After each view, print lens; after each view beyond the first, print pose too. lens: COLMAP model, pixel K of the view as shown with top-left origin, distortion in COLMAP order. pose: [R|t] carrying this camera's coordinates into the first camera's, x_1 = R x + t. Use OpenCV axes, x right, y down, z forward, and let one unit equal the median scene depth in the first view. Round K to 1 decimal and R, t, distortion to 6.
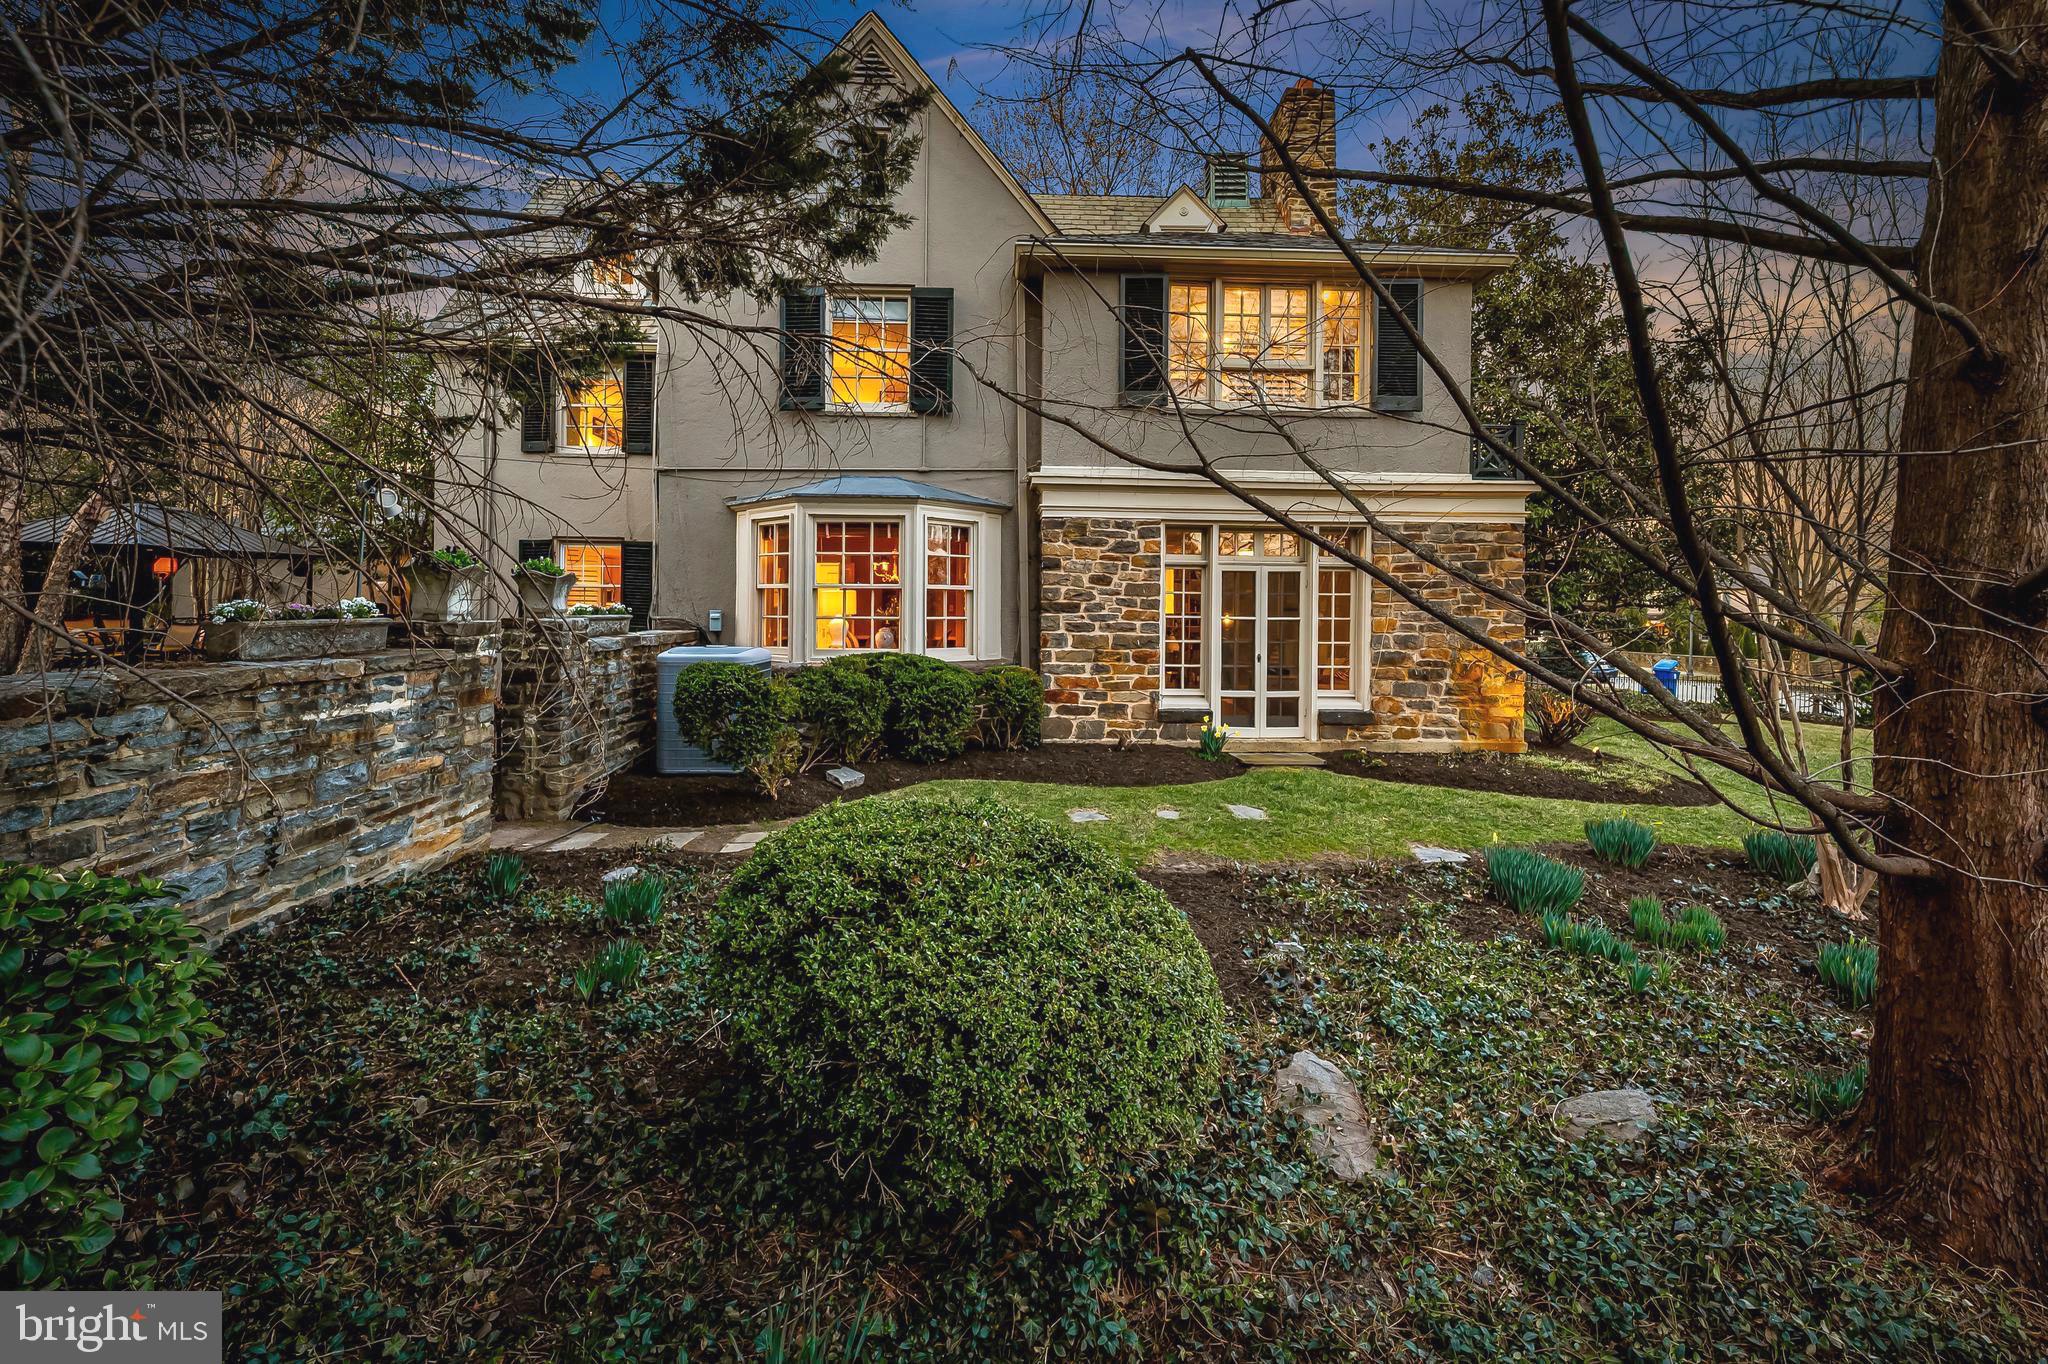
lens RADIAL K [[865.0, 0, 1052.7], [0, 865.0, 604.4], [0, 0, 1]] dist [0.001787, -0.000005]
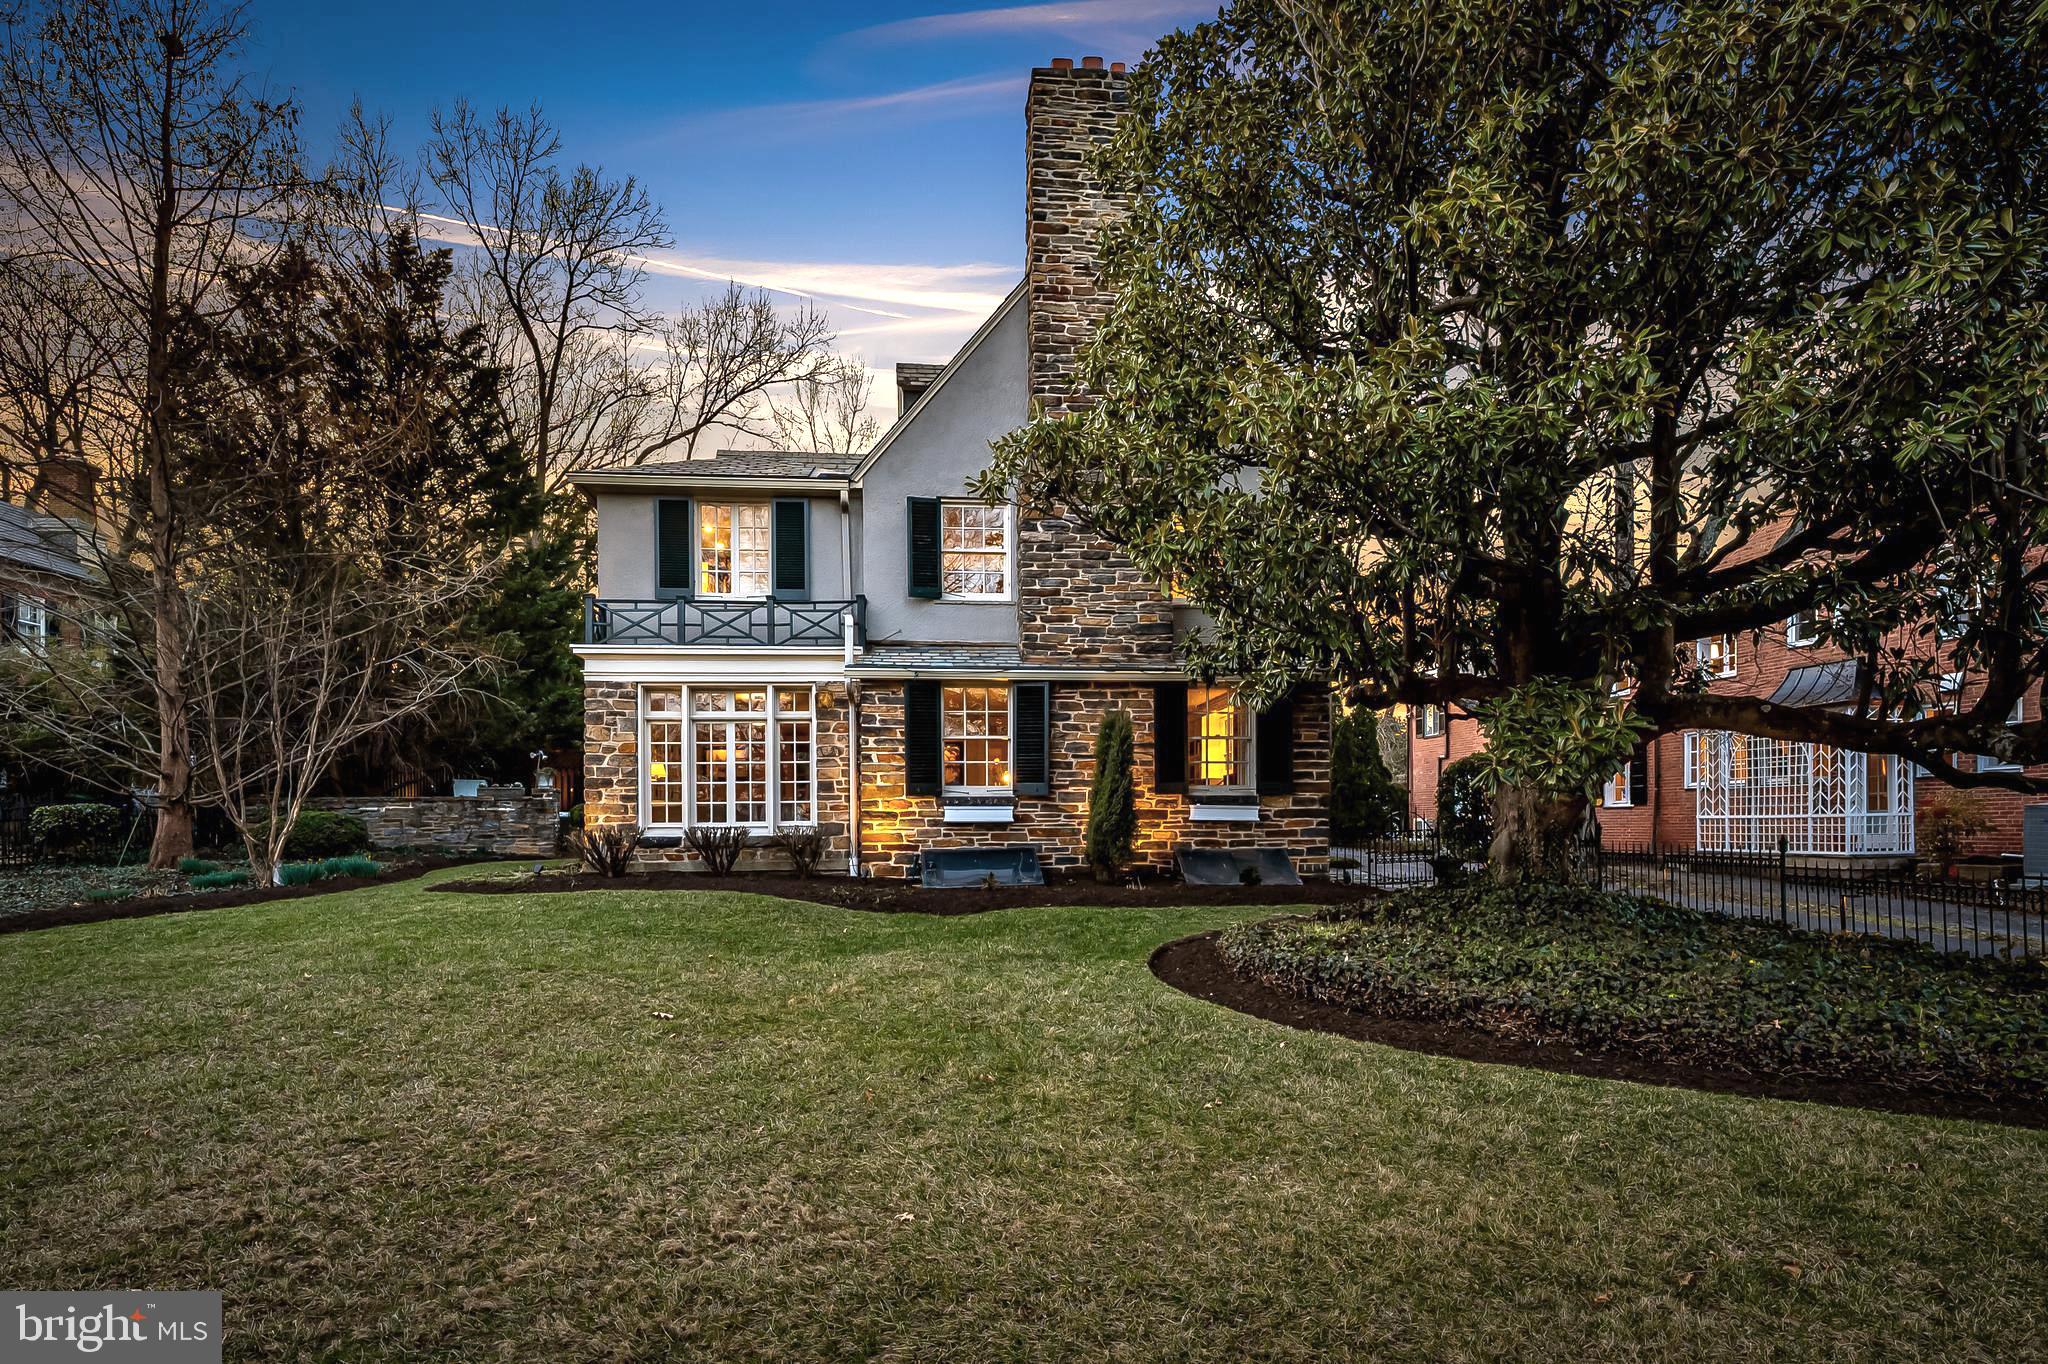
lens RADIAL K [[994.6, 0, 1018.9], [0, 994.6, 823.0], [0, 0, 1]] dist [0.002057, 0.000133]
pose [[0.049685, -0.012692, -0.998684, 1.992212], [0.008727, 0.999887, -0.012273, 0.128125], [0.998727, -0.008105, 0.049790, 1.571130]]
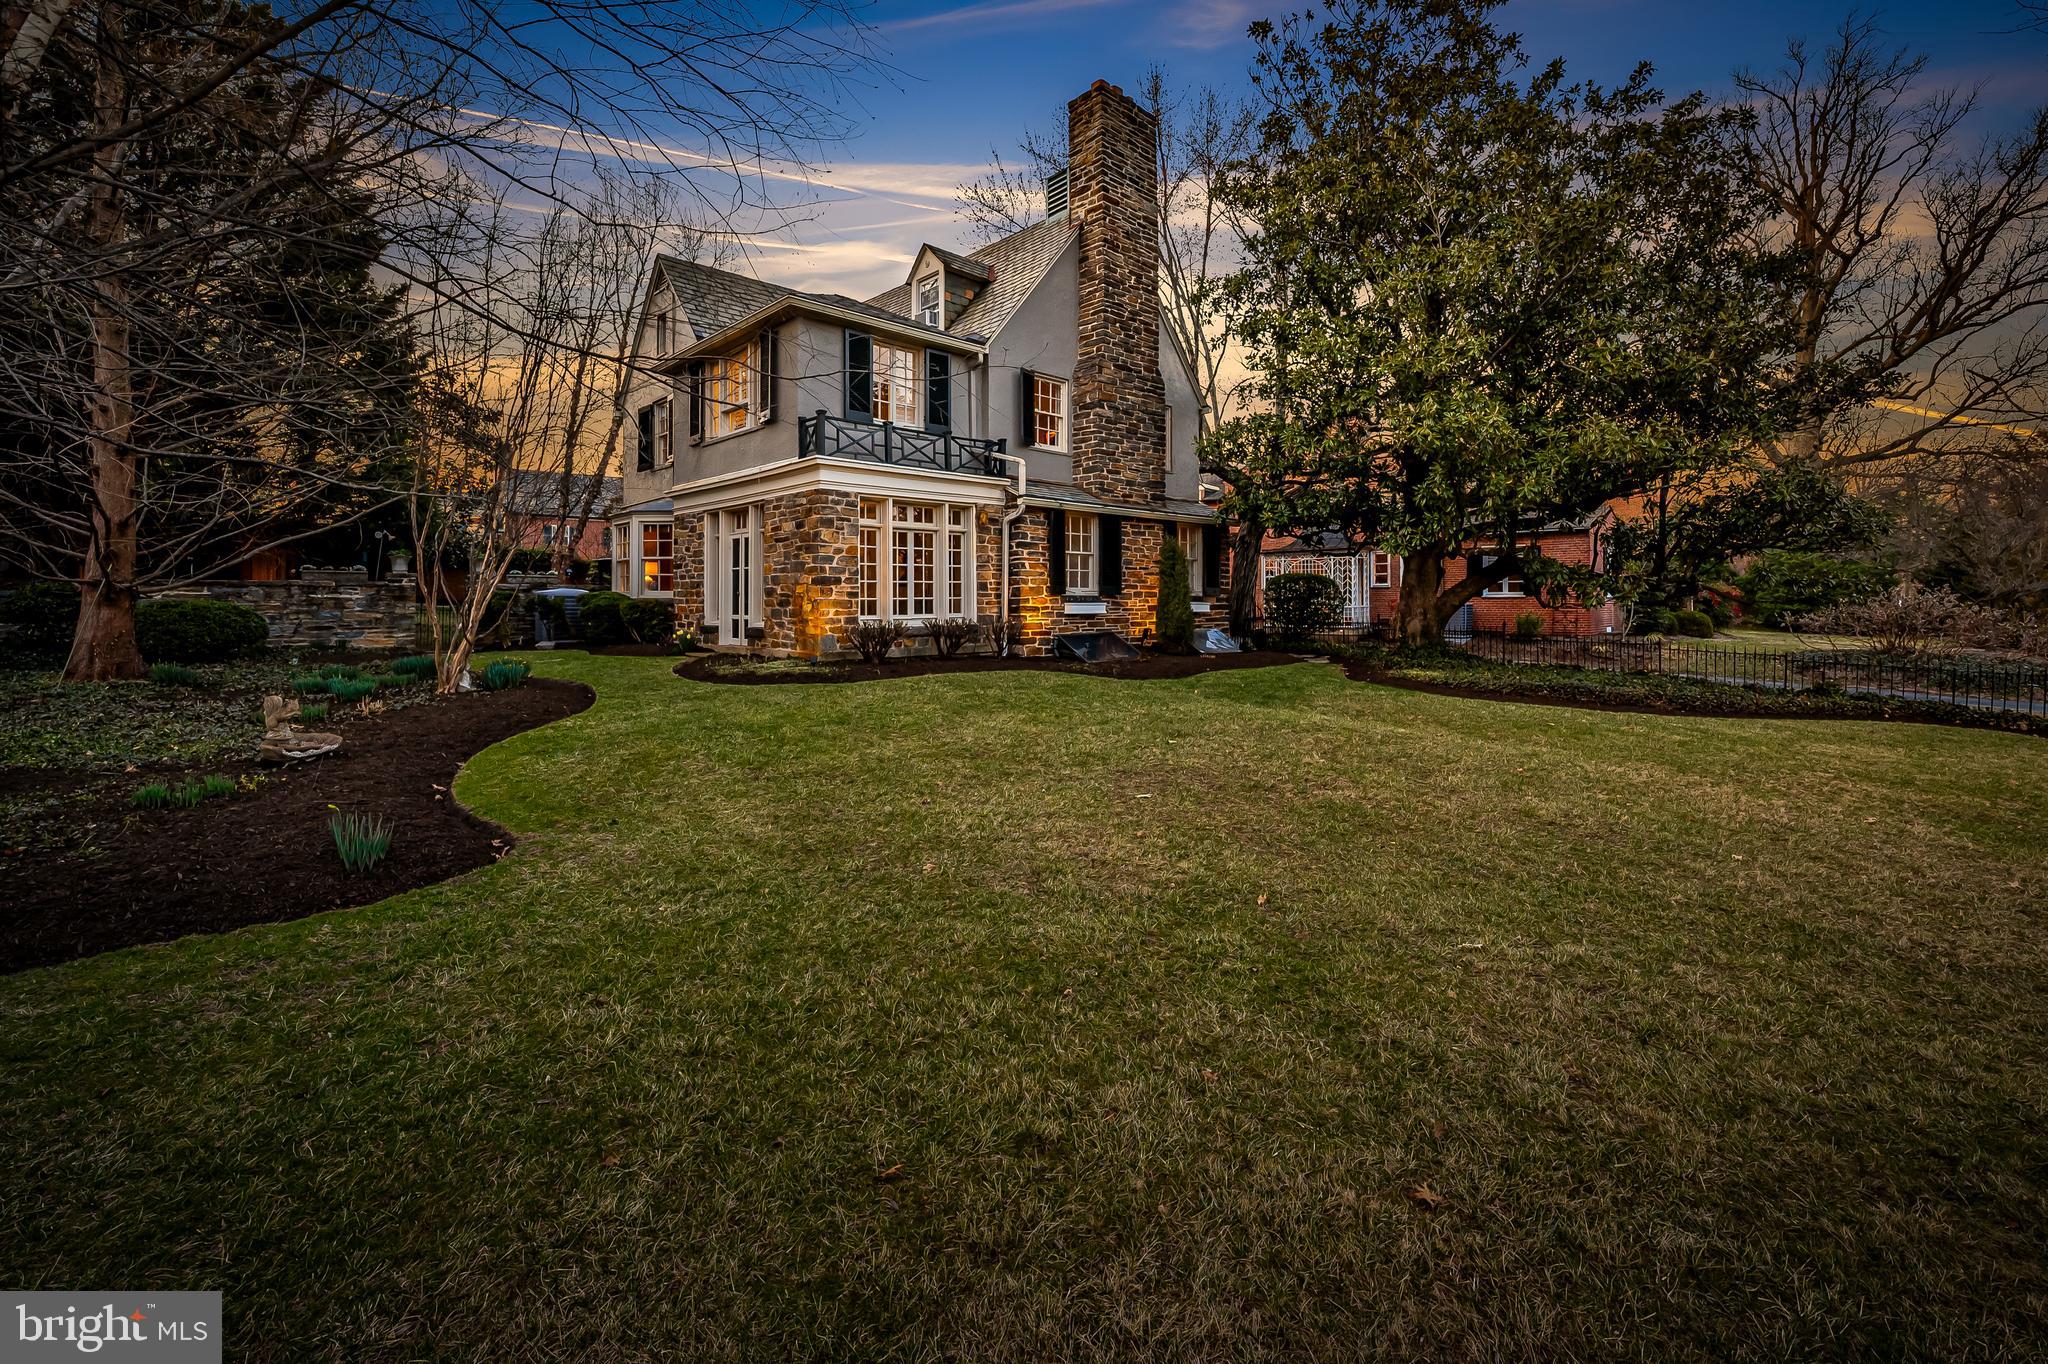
lens RADIAL K [[865.0, 0, 1030.1], [0, 865.0, 593.7], [0, 0, 1]] dist [0.001787, -0.000005]
pose [[0.656999, -0.018740, -0.753658, 1.795305], [0.011223, 0.999823, -0.015077, 0.093529], [0.753807, 0.001447, 0.657094, 0.381935]]
